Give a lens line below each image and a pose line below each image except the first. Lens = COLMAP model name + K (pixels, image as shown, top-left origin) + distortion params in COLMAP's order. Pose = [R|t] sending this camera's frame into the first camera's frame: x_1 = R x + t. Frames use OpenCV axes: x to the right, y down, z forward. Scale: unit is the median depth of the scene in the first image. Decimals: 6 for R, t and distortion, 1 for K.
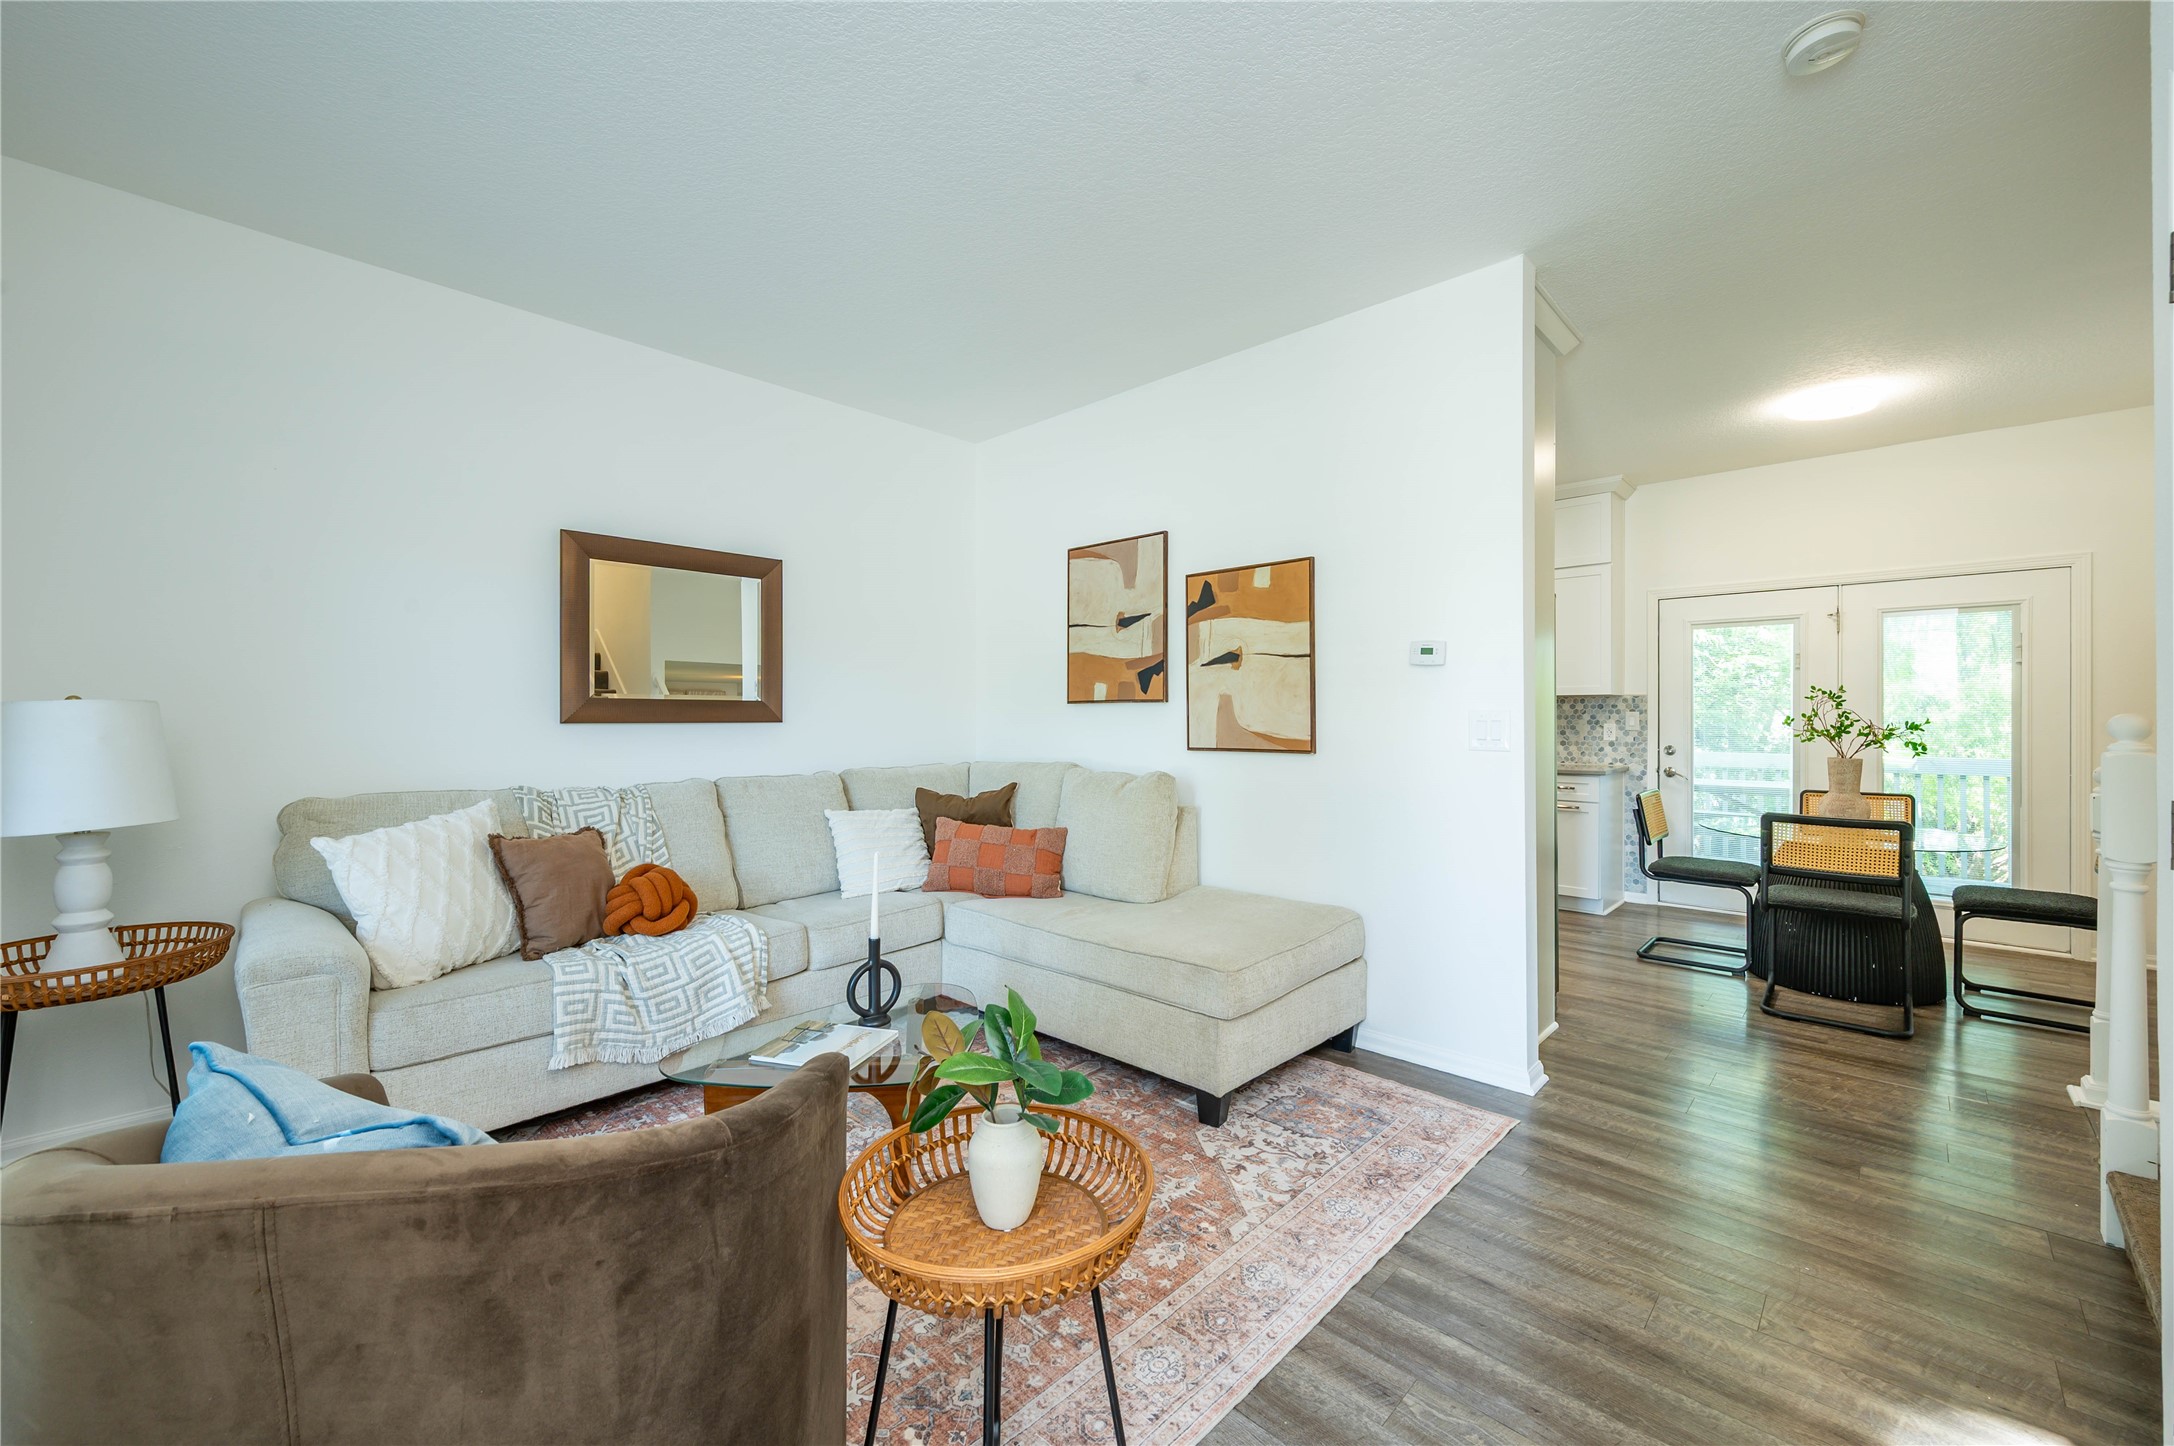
lens RADIAL K [[865.7, 0, 1102.5], [0, 865.7, 723.6], [0, 0, 1]] dist [0.000714, -0.000802]
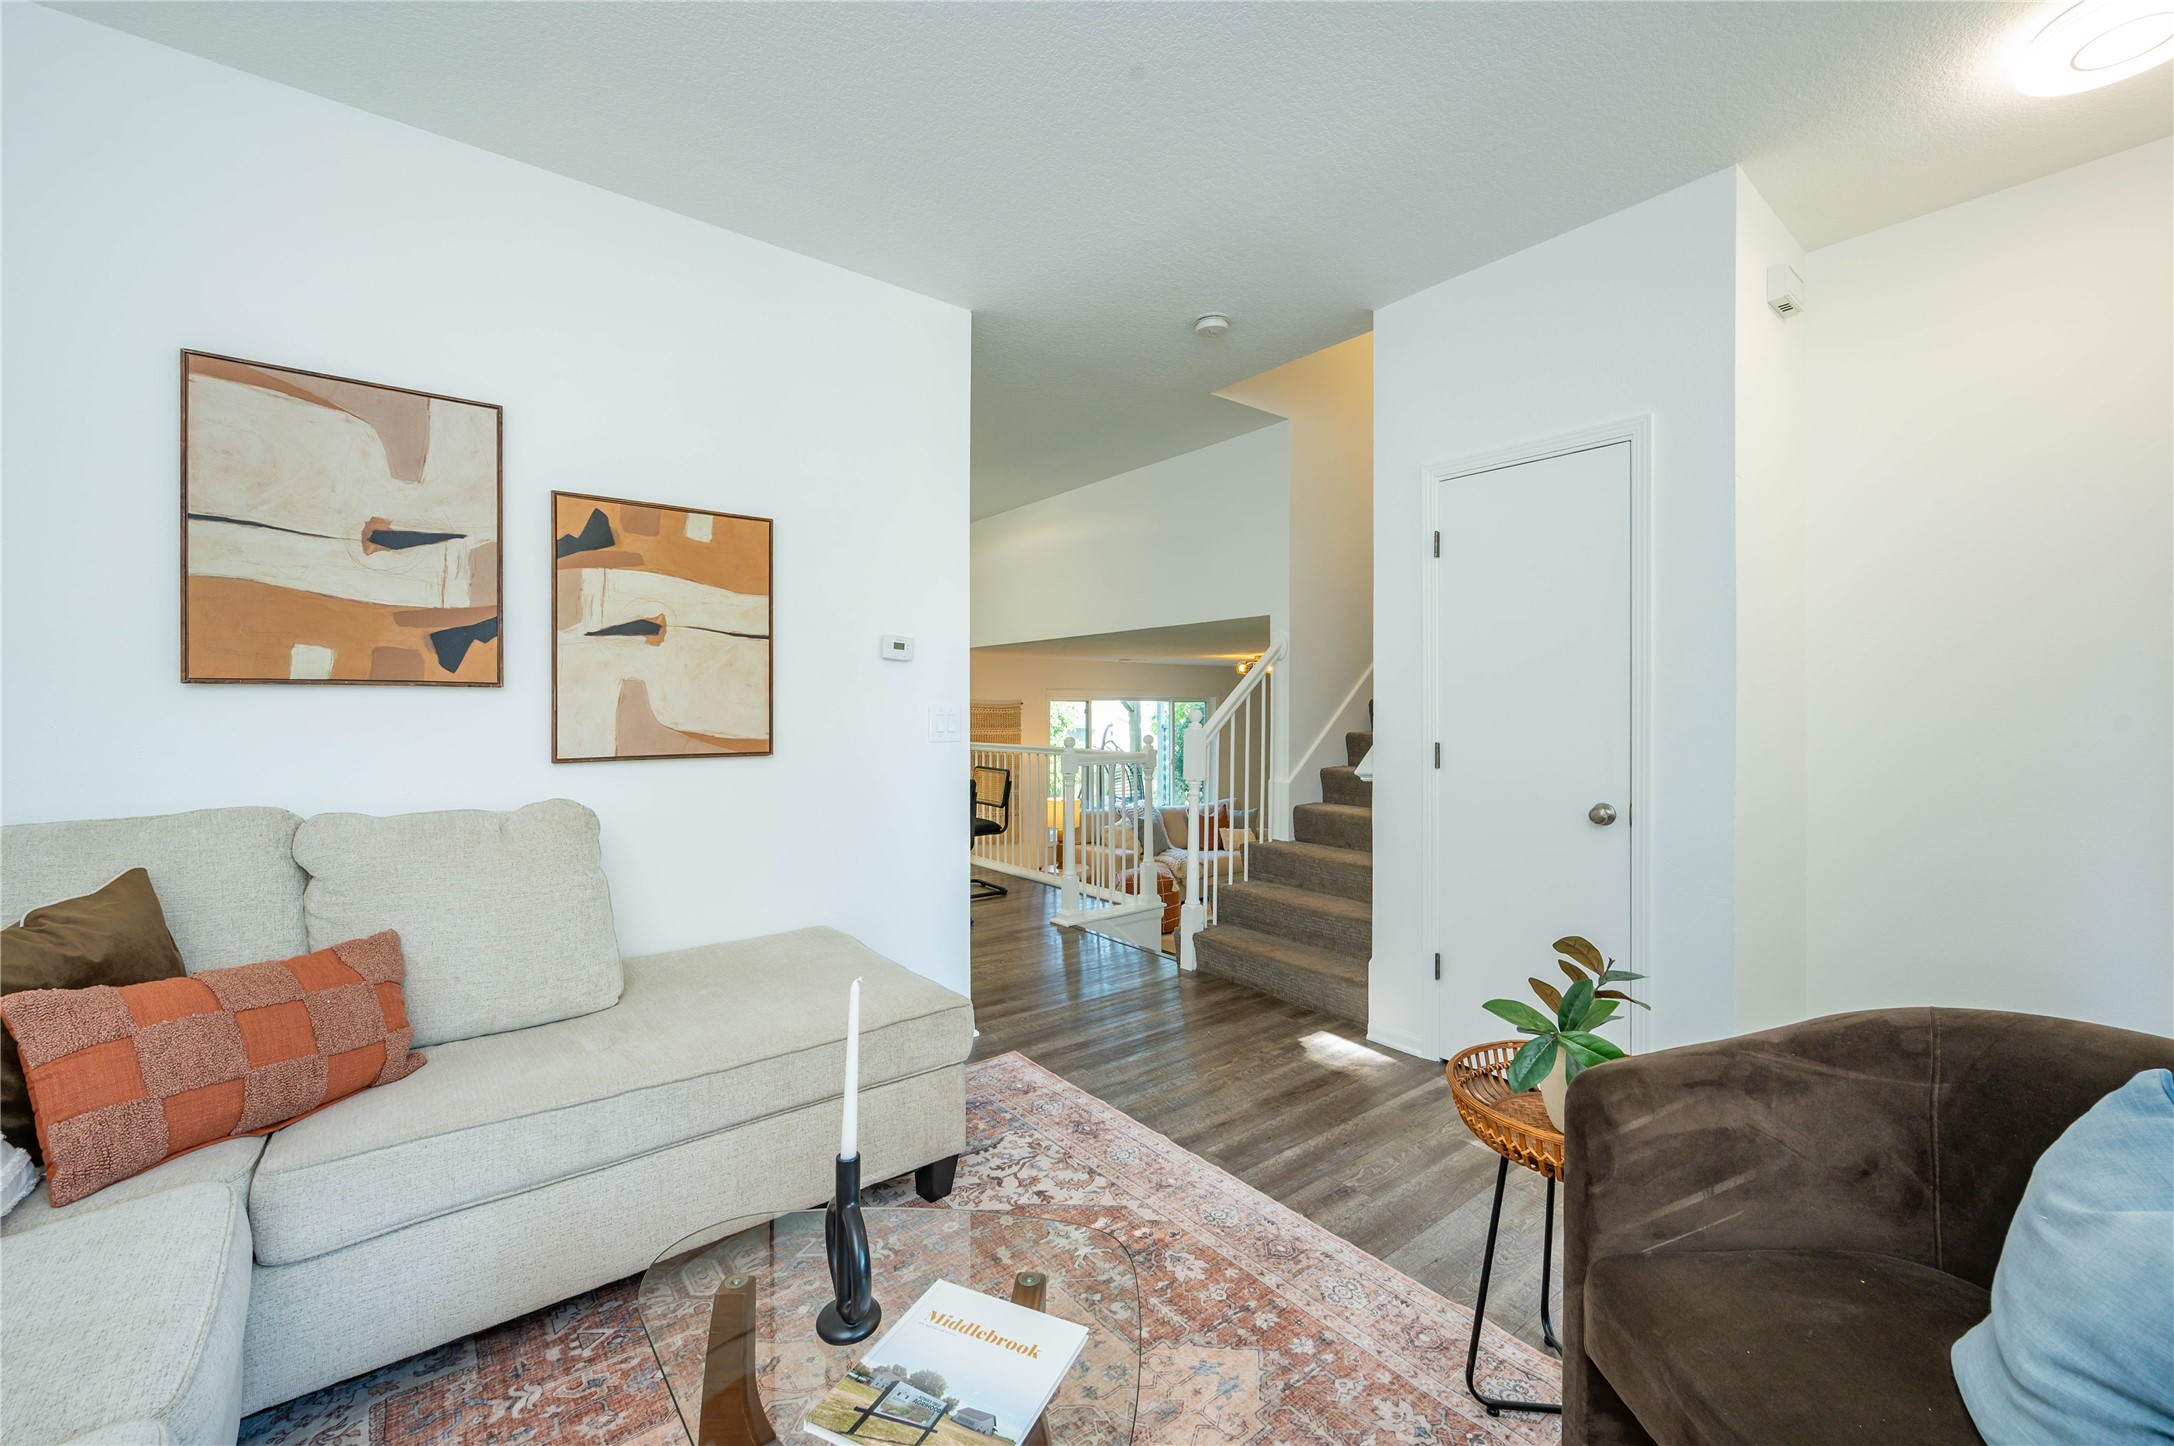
lens RADIAL K [[865.7, 0, 1094.8], [0, 865.7, 706.8], [0, 0, 1]] dist [0.000714, -0.000802]
pose [[0.139678, 0.002995, 0.990192, -0.500169], [0.008481, 0.999955, -0.004221, -0.005347], [-0.990161, 0.008987, 0.139646, 0.531436]]
